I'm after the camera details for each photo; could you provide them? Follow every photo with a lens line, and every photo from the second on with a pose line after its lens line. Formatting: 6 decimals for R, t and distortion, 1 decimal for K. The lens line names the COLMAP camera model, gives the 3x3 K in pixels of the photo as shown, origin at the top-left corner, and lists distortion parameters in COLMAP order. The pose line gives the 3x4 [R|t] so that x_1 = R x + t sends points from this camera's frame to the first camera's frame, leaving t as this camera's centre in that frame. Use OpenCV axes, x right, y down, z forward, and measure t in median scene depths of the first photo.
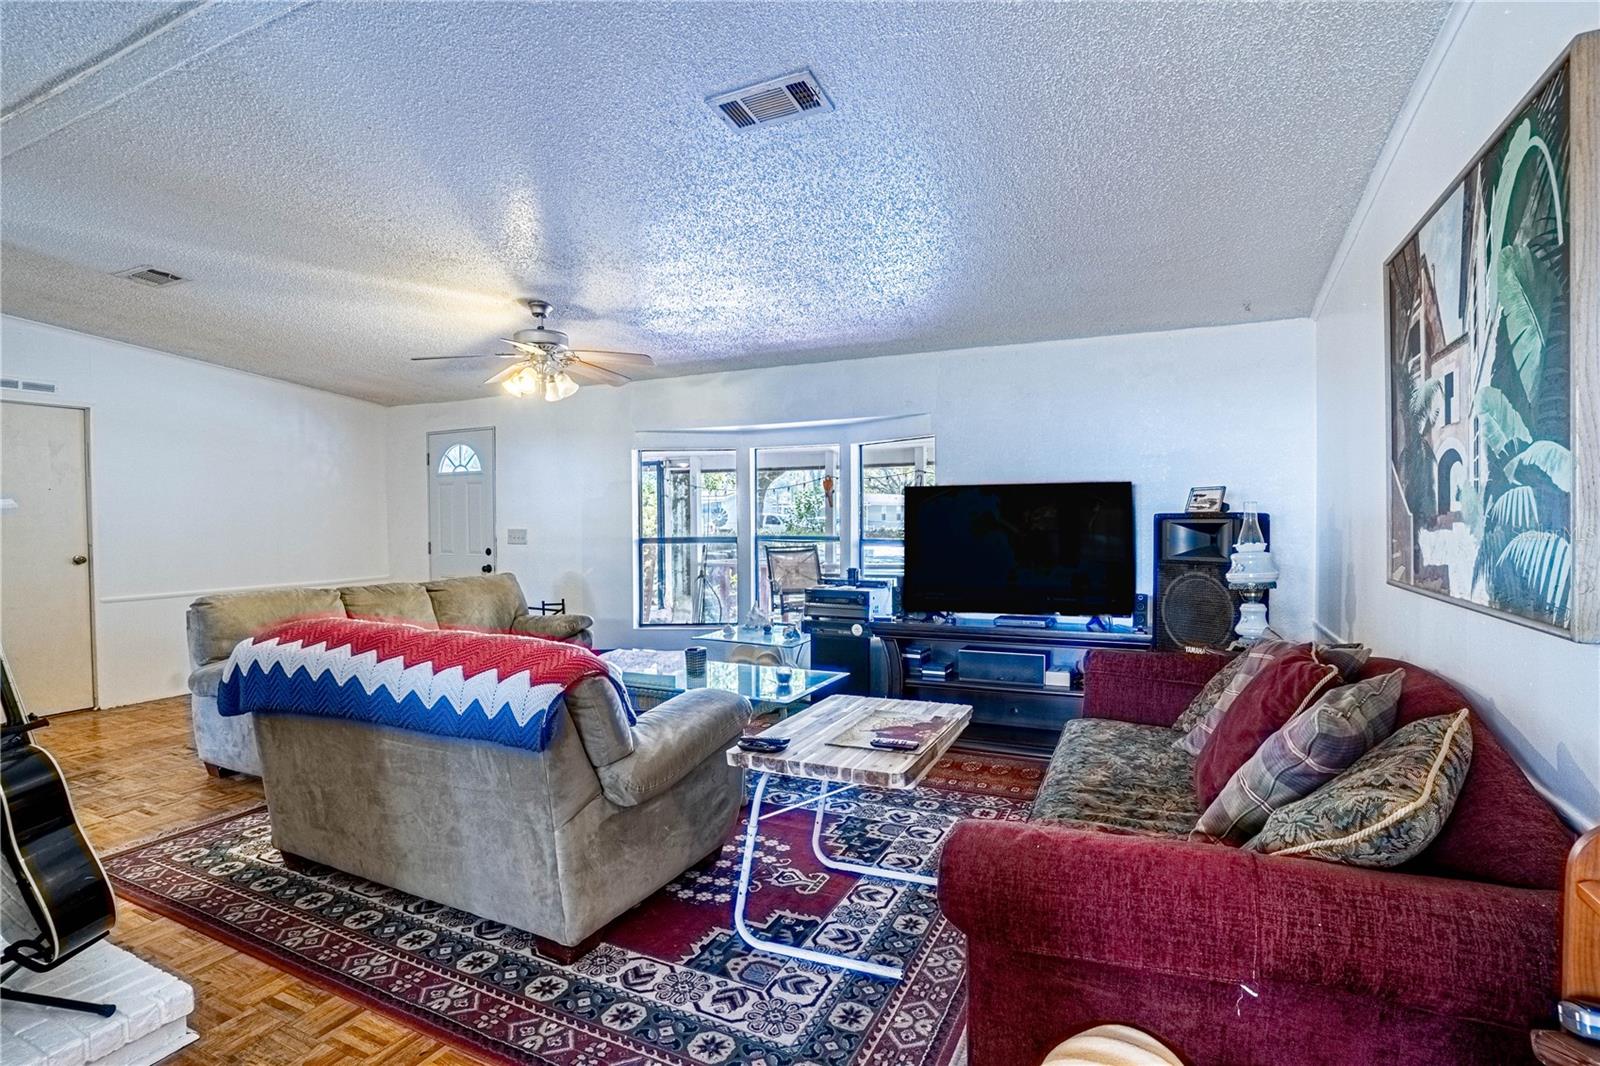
lens RADIAL K [[789.9, 0, 793.5], [0, 789.9, 528.1], [0, 0, 1]] dist [-0.039991, 0.009429]
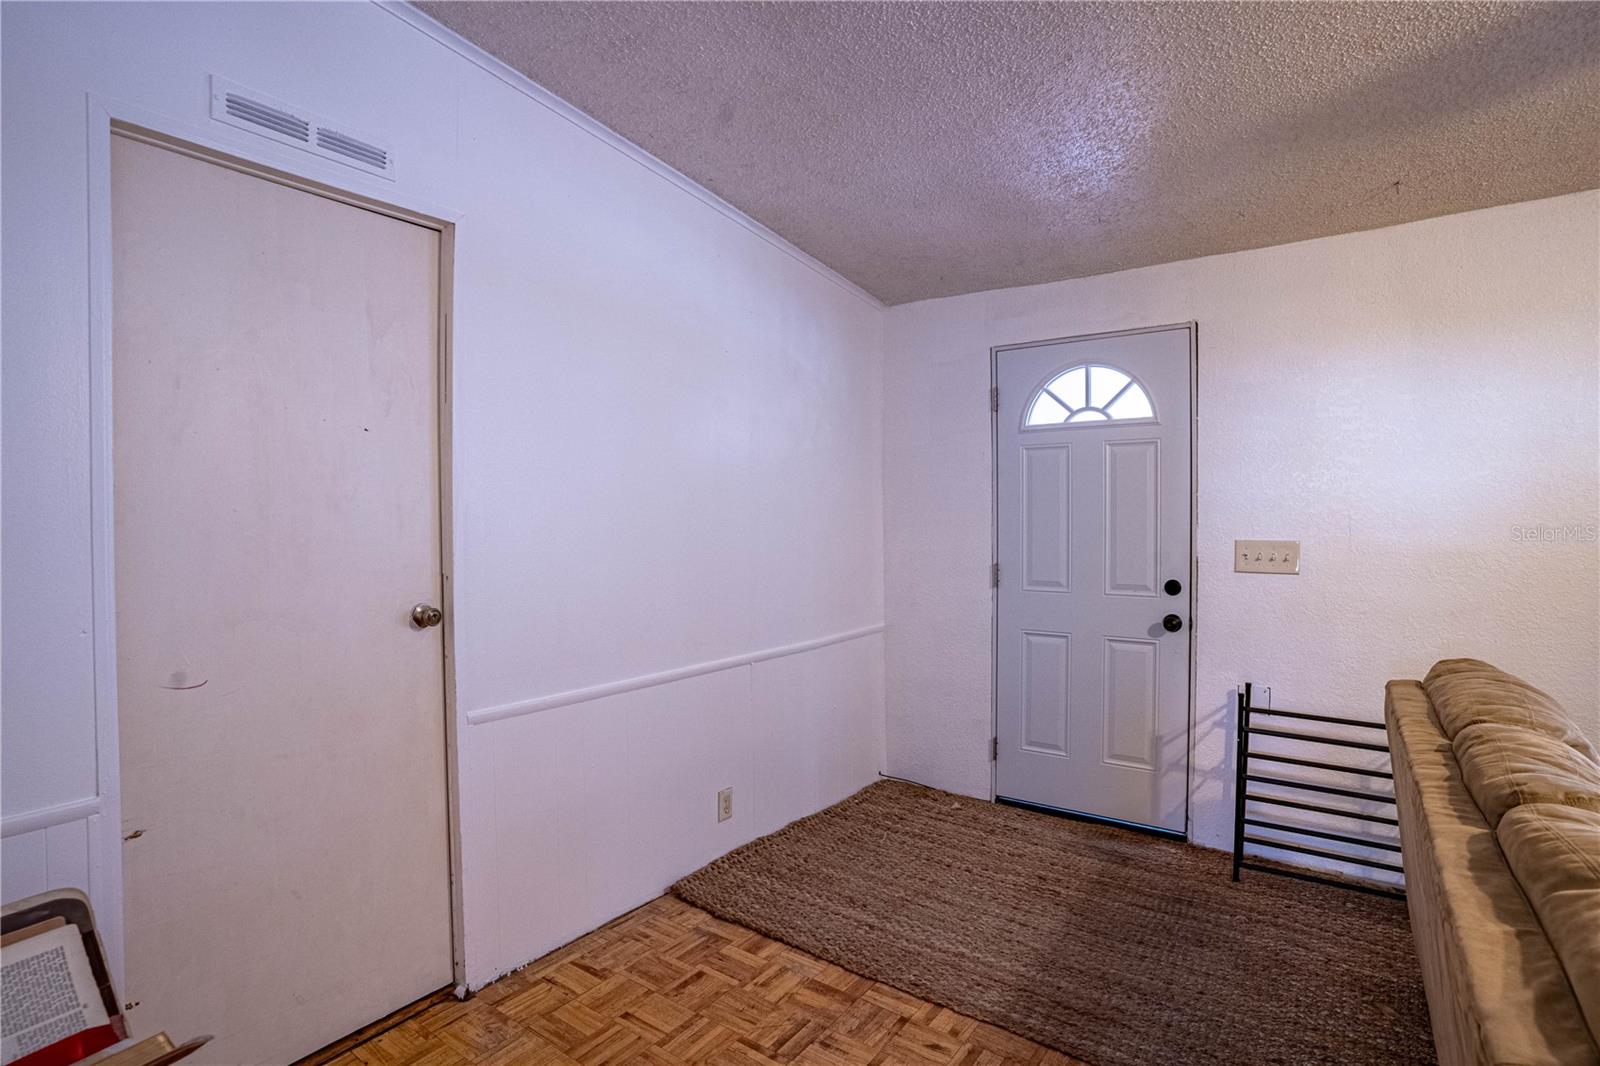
lens RADIAL K [[789.9, 0, 793.3], [0, 789.9, 523.3], [0, 0, 1]] dist [-0.039991, 0.009429]
pose [[0.989141, 0.005132, -0.146880, -0.782124], [-0.006341, 0.999950, -0.007761, -0.005050], [0.146832, 0.008608, 0.989124, 0.721052]]
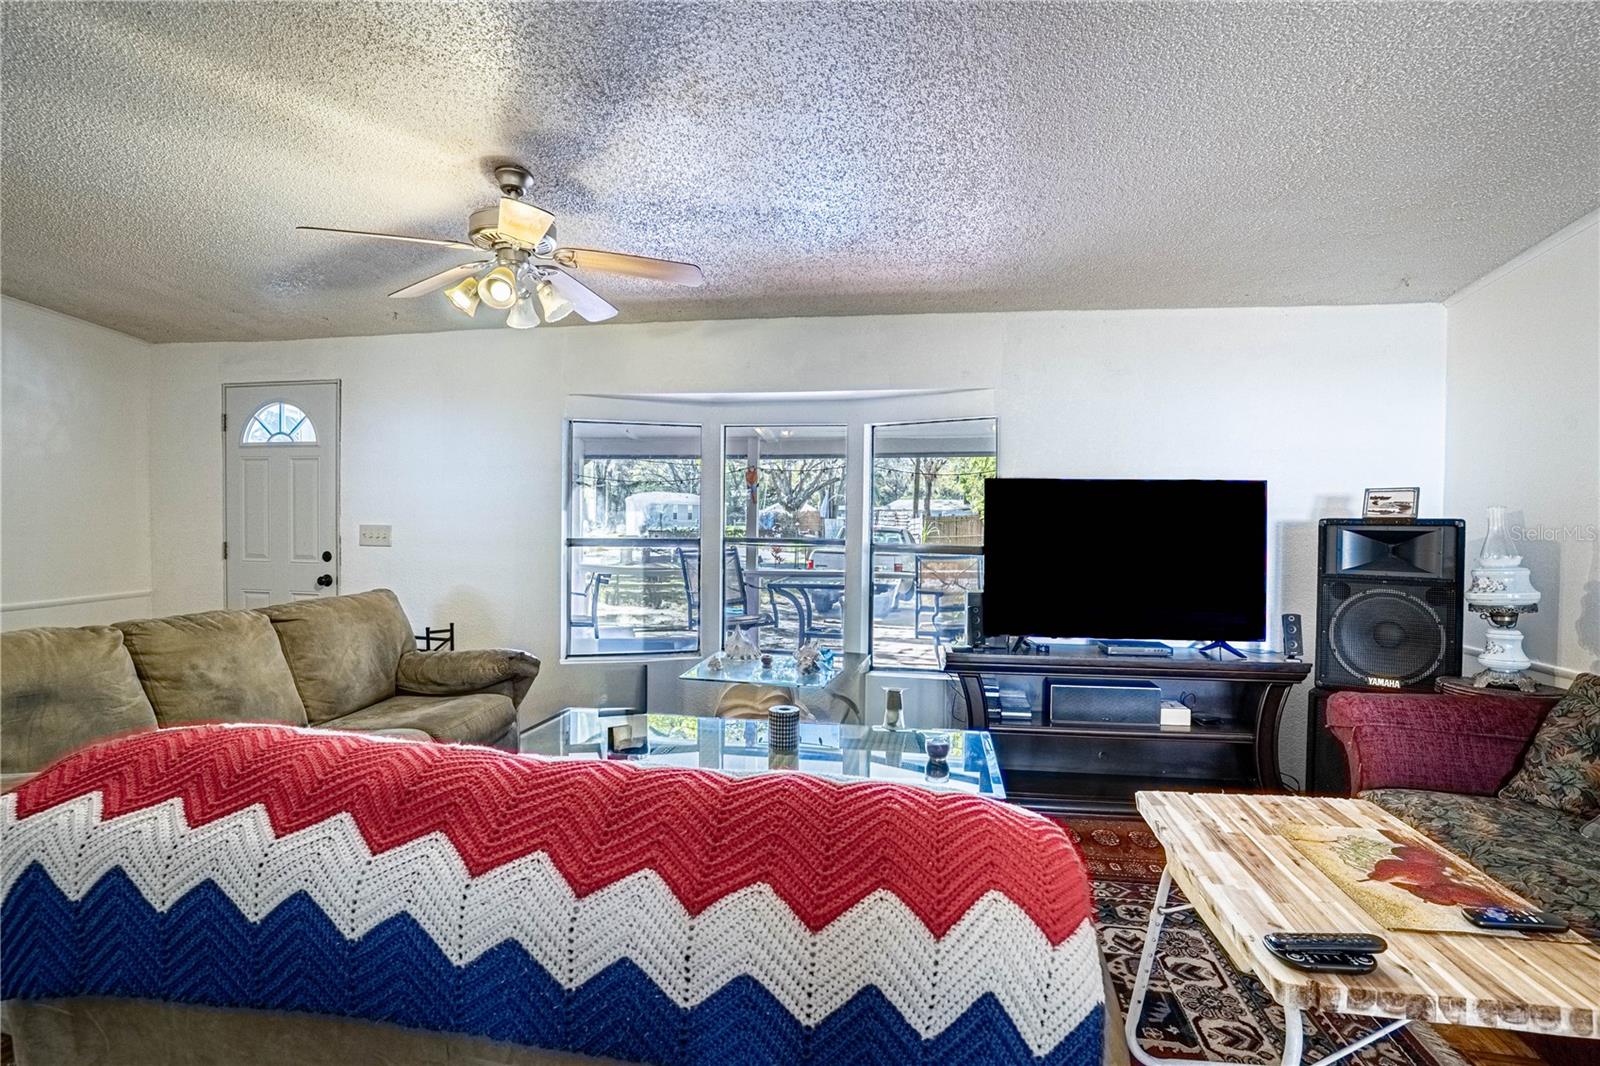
lens RADIAL K [[789.9, 0, 807.2], [0, 789.9, 535.9], [0, 0, 1]] dist [-0.039991, 0.009429]
pose [[0.959226, 0.009443, 0.282484, -0.248089], [-0.012525, 0.999880, 0.009108, -0.000655], [-0.282364, -0.012275, 0.959229, 0.298351]]
